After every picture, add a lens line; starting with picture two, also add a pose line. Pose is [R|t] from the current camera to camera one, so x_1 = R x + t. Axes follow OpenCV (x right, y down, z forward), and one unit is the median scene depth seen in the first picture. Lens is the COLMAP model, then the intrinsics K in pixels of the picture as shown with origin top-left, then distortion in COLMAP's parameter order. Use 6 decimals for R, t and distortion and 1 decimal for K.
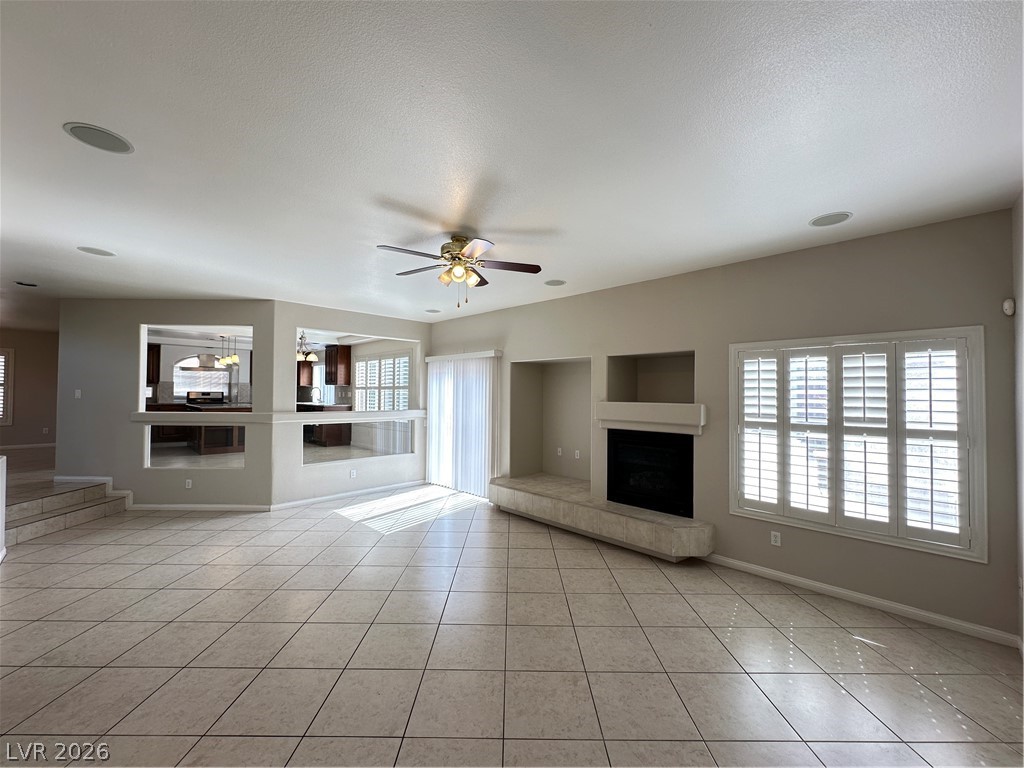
lens RADIAL K [[414.4, 0, 507.8], [0, 414.4, 378.4], [0, 0, 1]] dist [0.009546, -0.001119]
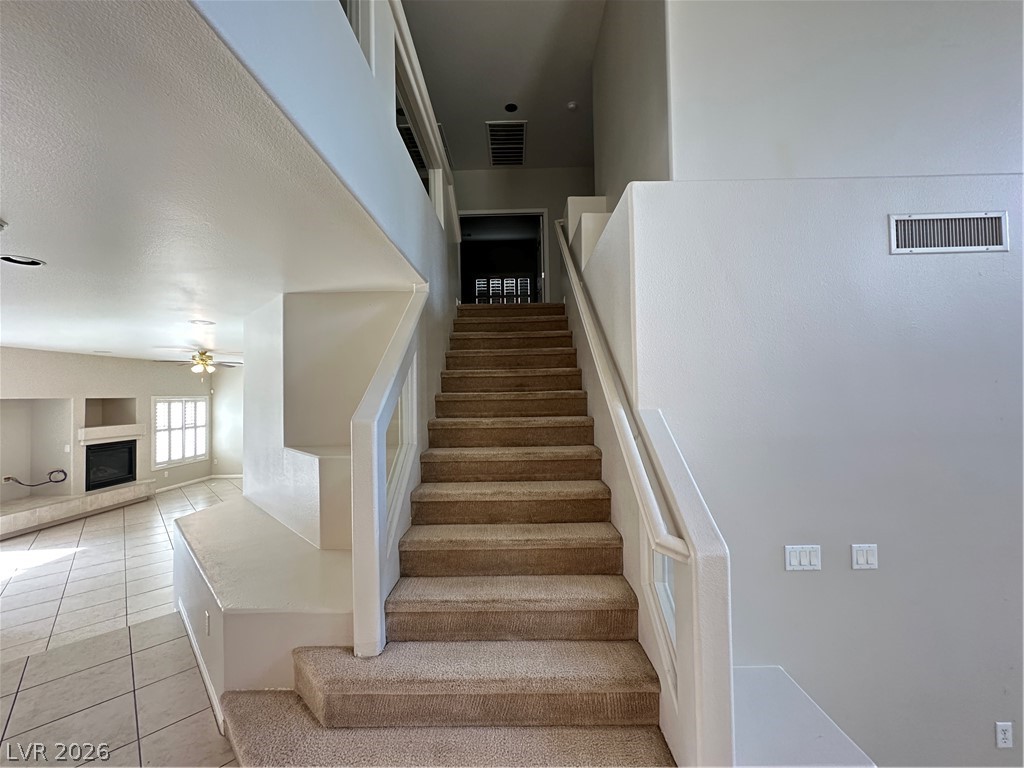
lens RADIAL K [[414.4, 0, 512.6], [0, 414.4, 382.9], [0, 0, 1]] dist [0.009546, -0.001119]
pose [[-0.700221, 0.027407, 0.713400, -2.484563], [-0.011741, 0.998686, -0.049890, -0.064240], [-0.713829, -0.043310, -0.698979, 1.210598]]
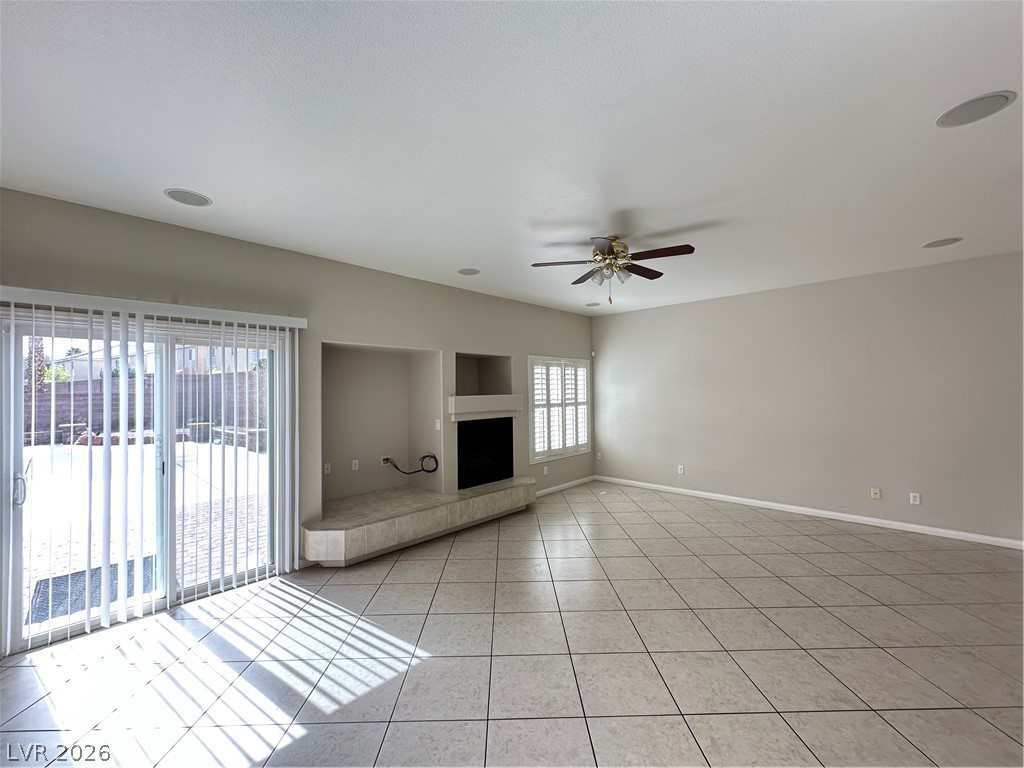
lens RADIAL K [[414.4, 0, 515.8], [0, 414.4, 382.2], [0, 0, 1]] dist [0.009546, -0.001119]
pose [[-0.037944, 0.012422, 0.999203, -1.014791], [-0.024210, 0.999618, -0.013347, 0.040772], [-0.998987, -0.024697, -0.037629, 1.123137]]
